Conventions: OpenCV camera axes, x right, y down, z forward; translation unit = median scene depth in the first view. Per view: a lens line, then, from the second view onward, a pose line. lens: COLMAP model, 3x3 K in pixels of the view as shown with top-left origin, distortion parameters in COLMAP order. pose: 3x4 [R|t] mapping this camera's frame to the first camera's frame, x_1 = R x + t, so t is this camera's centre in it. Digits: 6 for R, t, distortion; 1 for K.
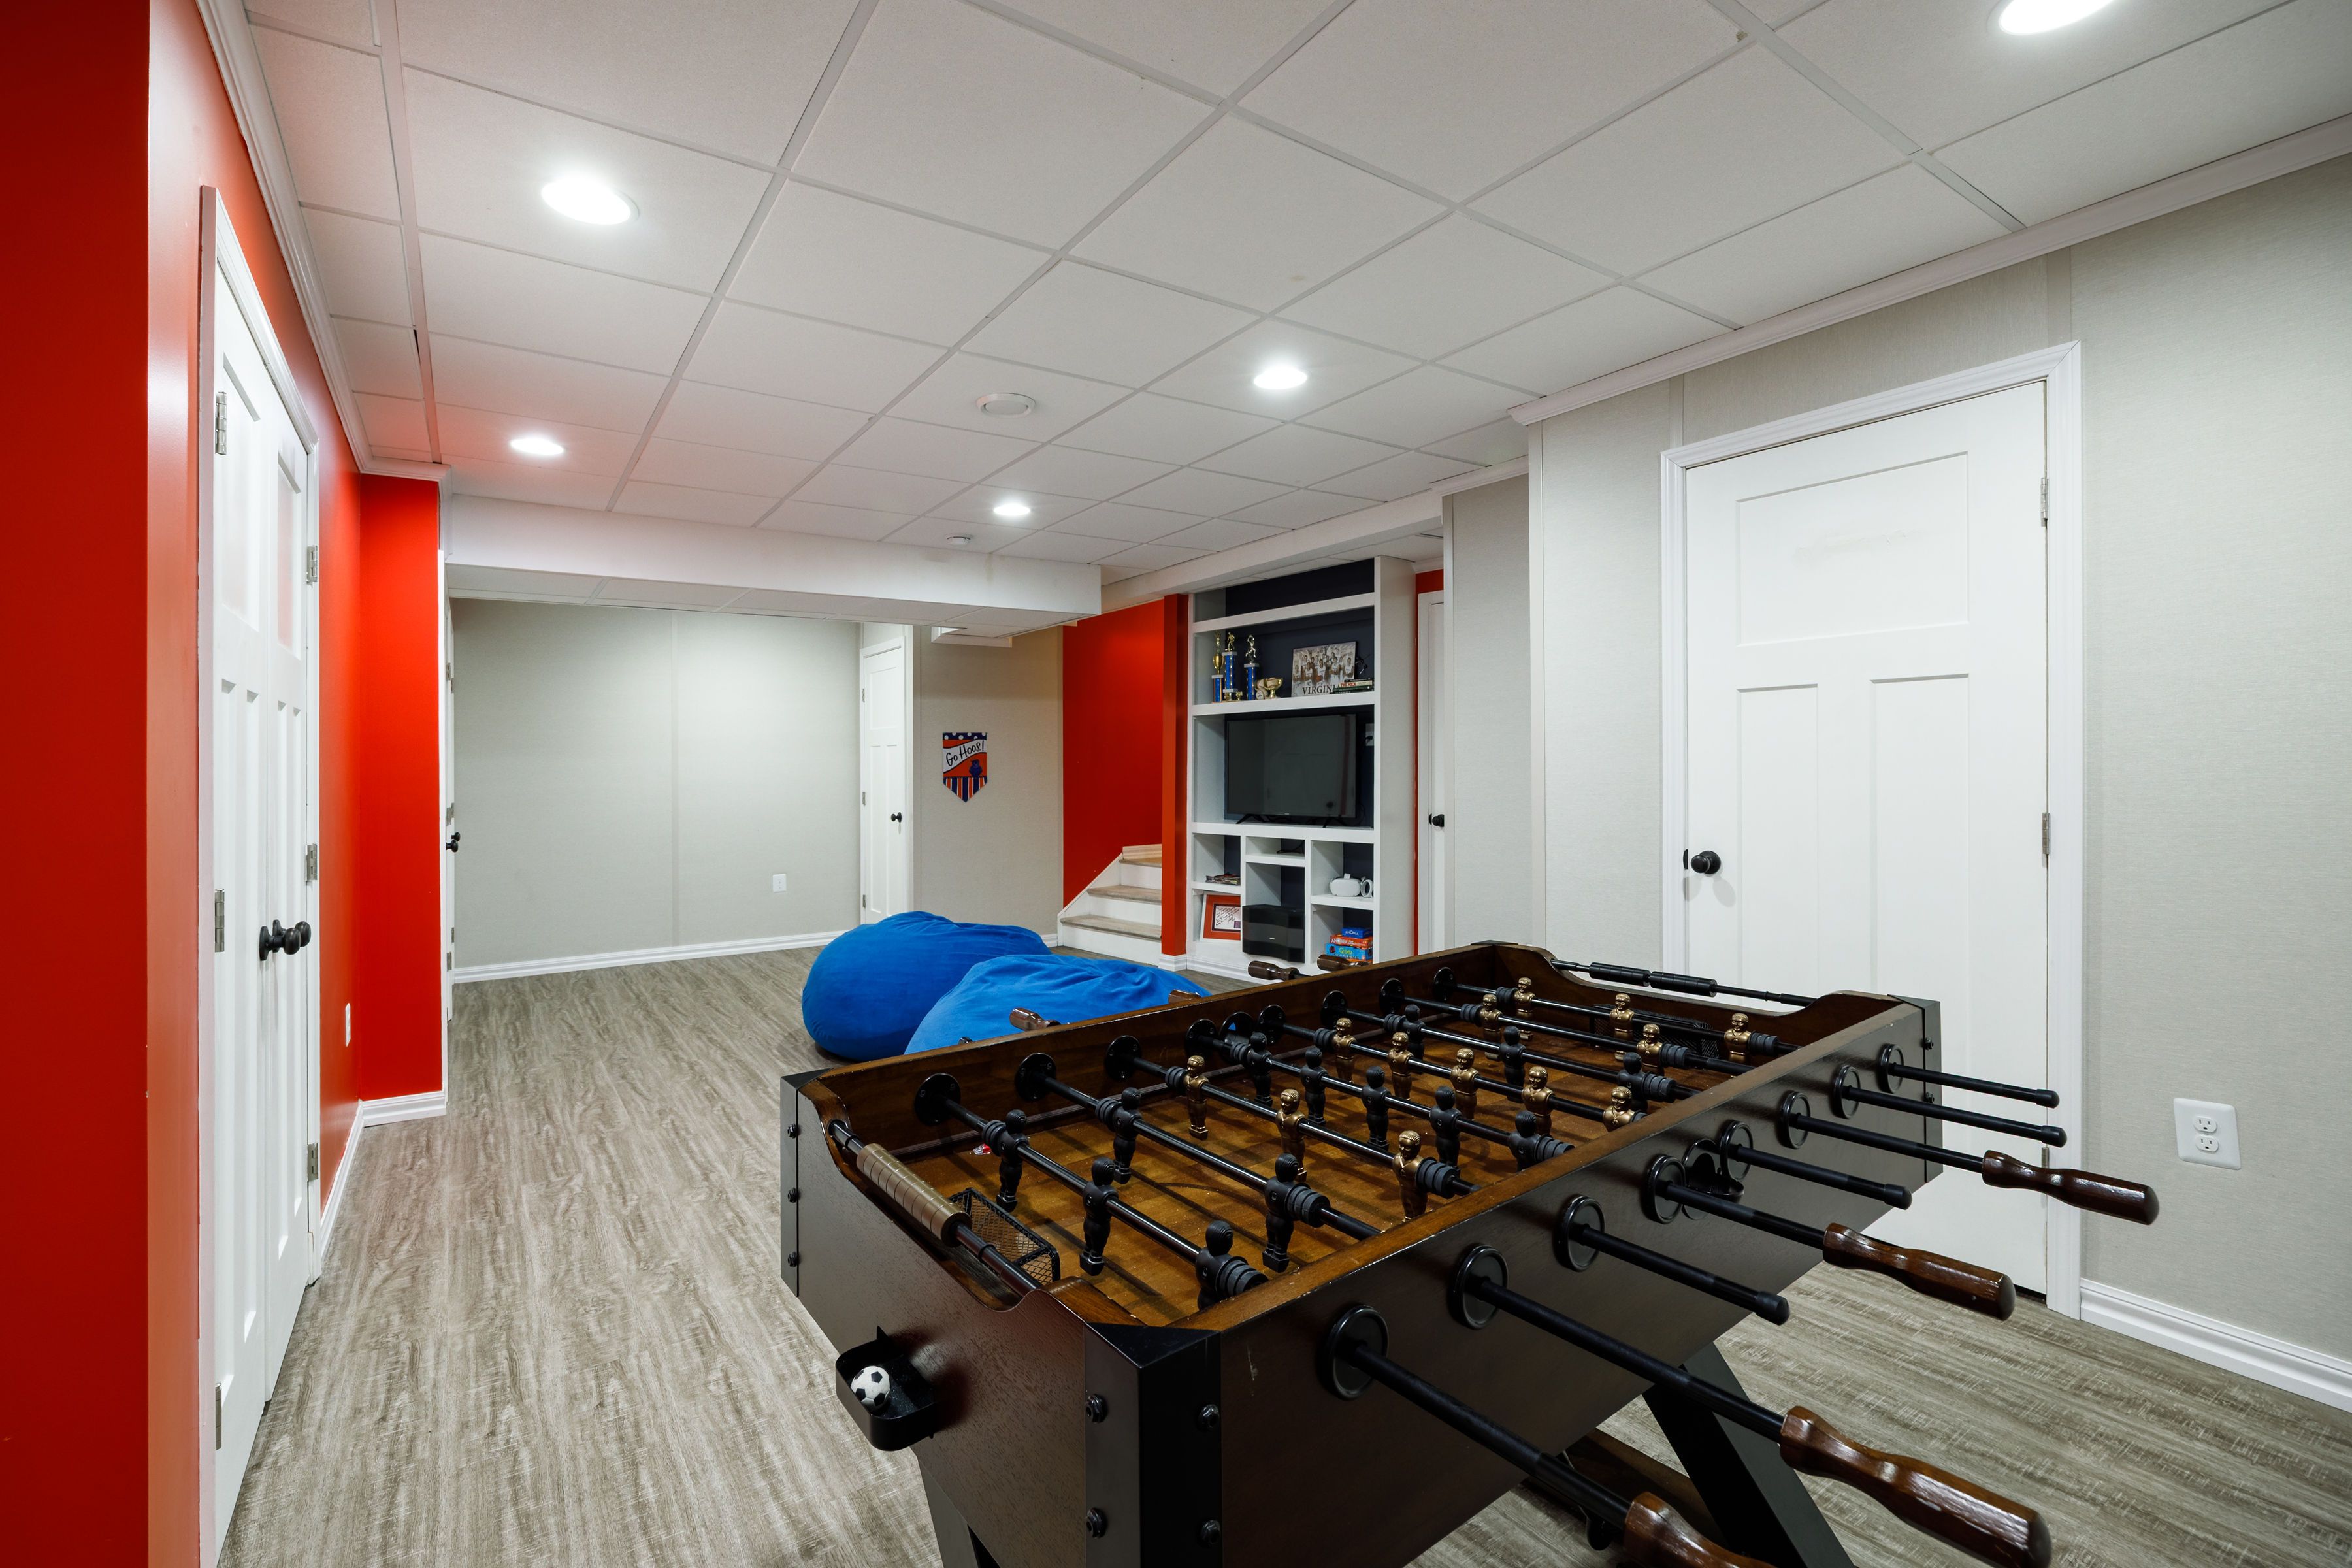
lens RADIAL K [[1063.6, 0, 1168.1], [0, 1063.6, 770.5], [0, 0, 1]] dist [-0.004442, -0.000610]
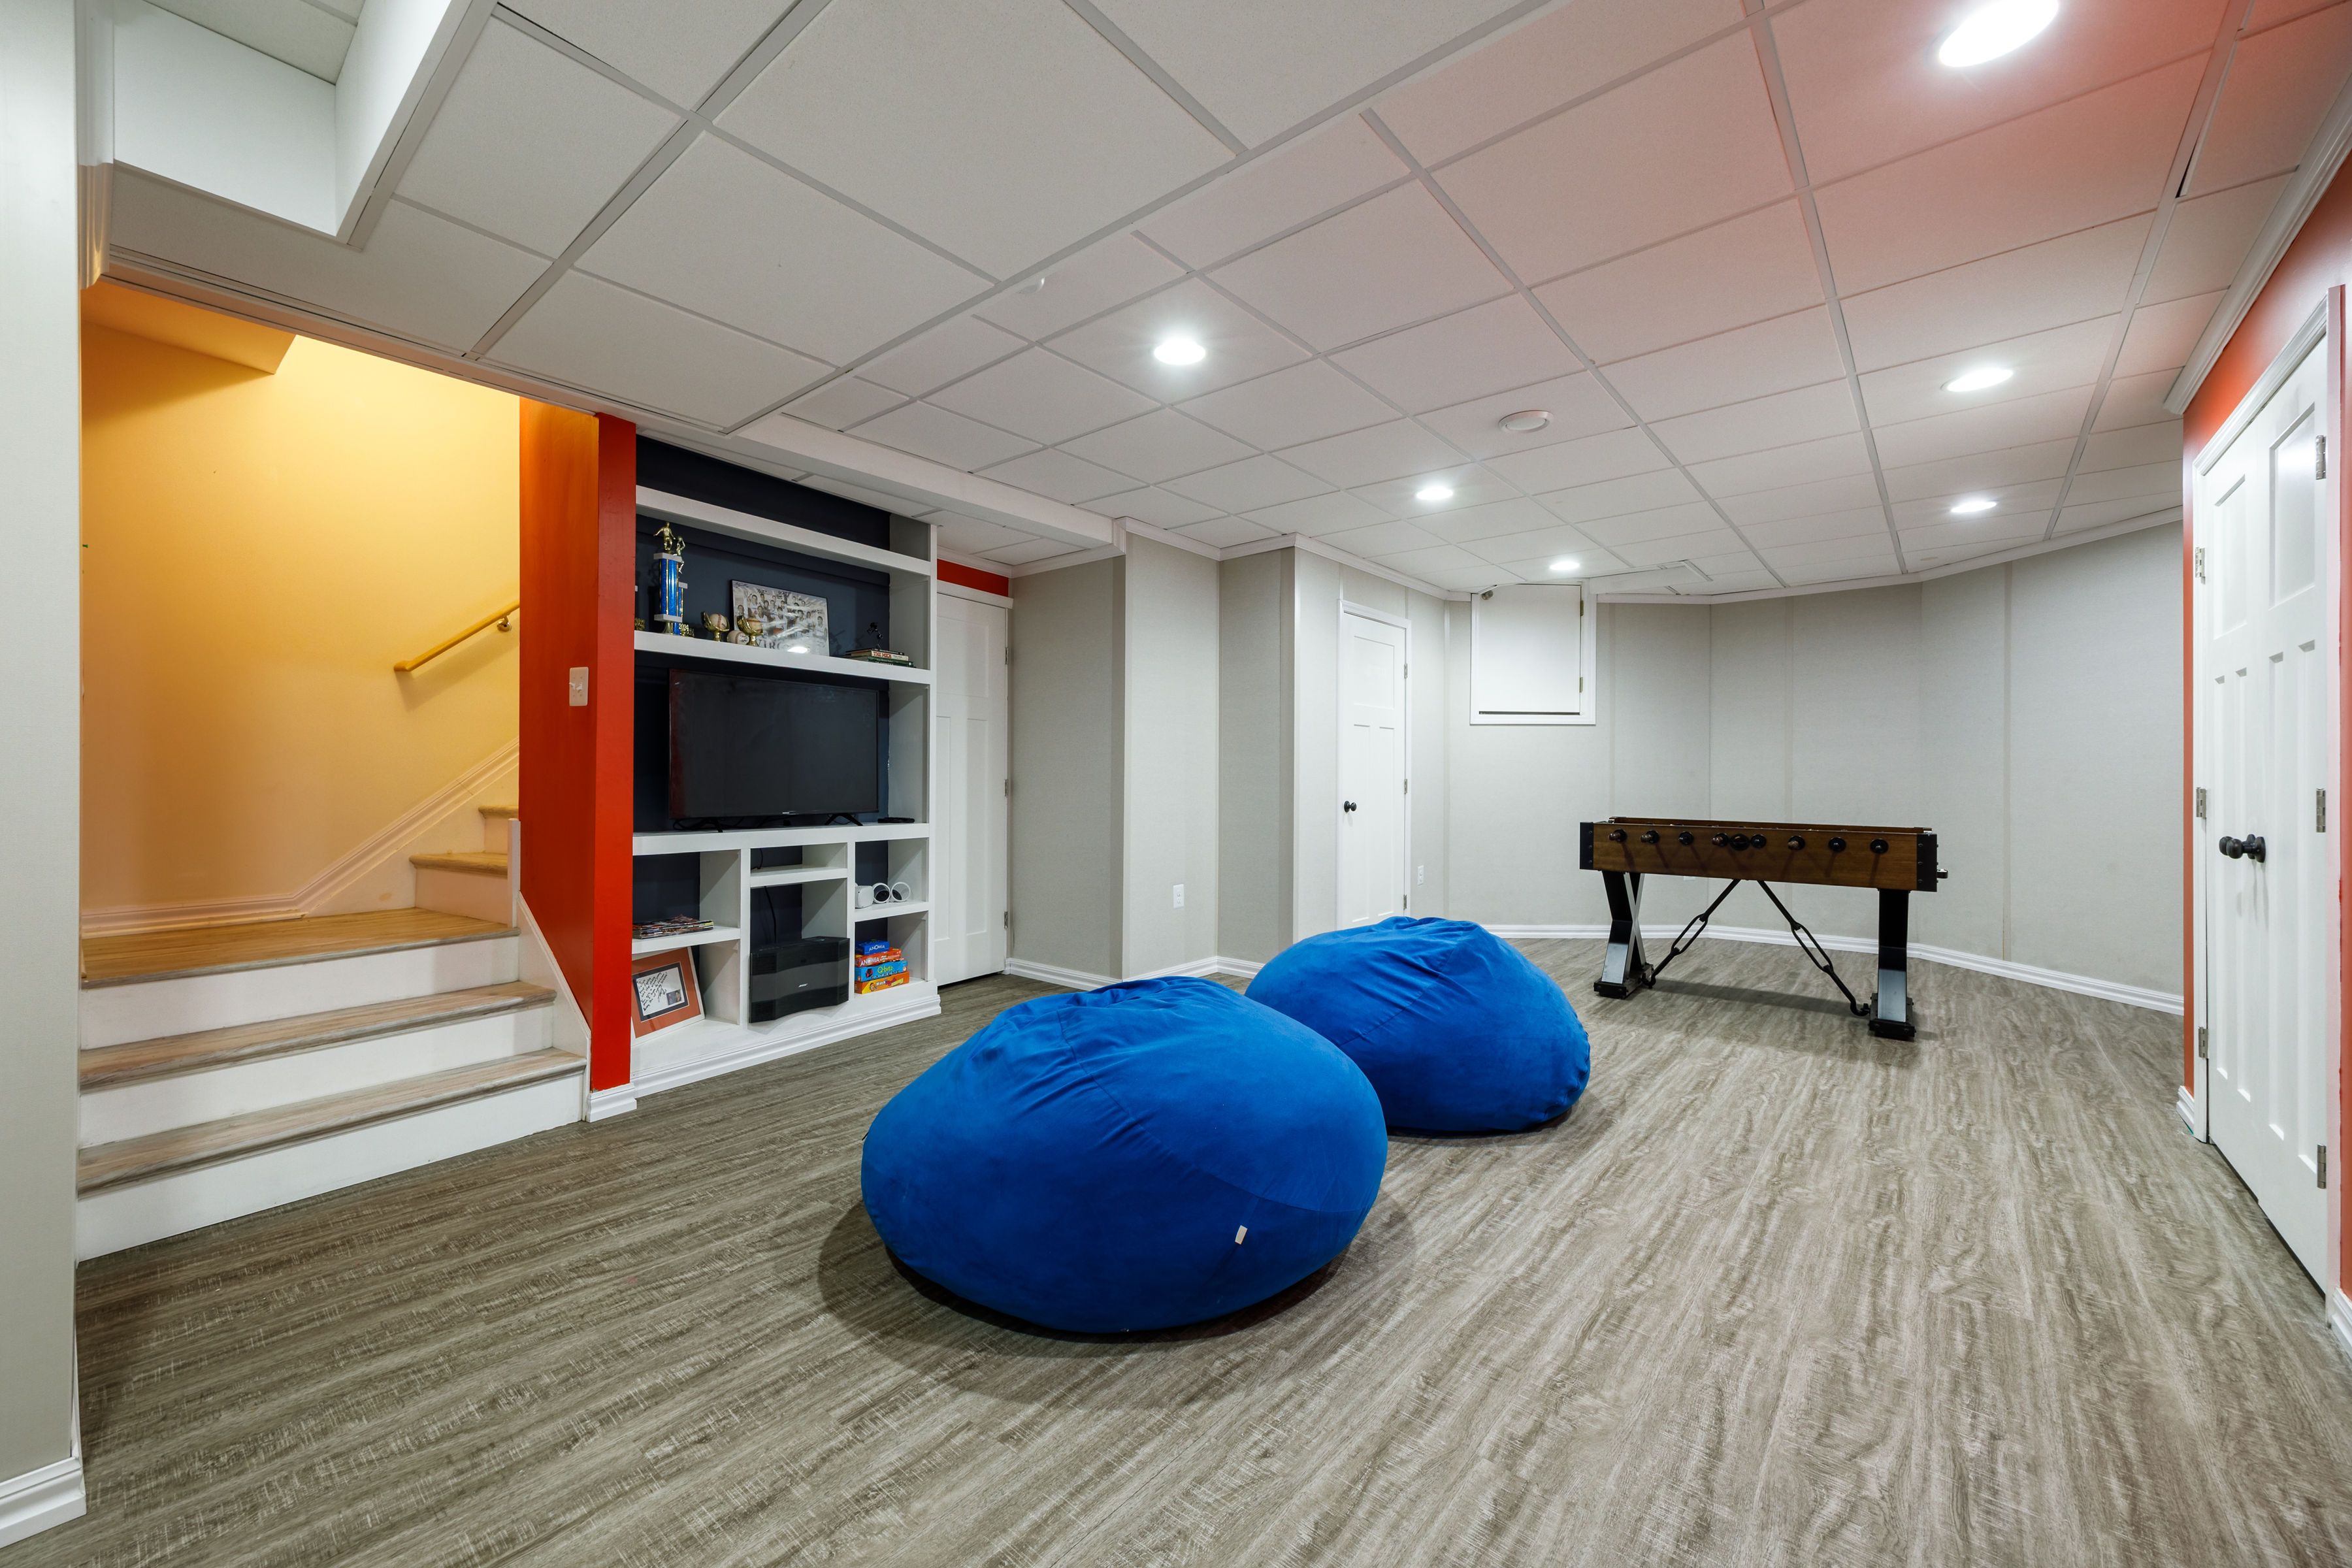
lens RADIAL K [[929.4, 0, 1164.2], [0, 929.4, 788.9], [0, 0, 1]] dist [0.000402, -0.000541]
pose [[-0.277960, 0.011613, 0.960522, -1.038623], [0.009195, 0.999913, -0.009428, 0.061134], [-0.960548, 0.006212, -0.278043, 1.711397]]
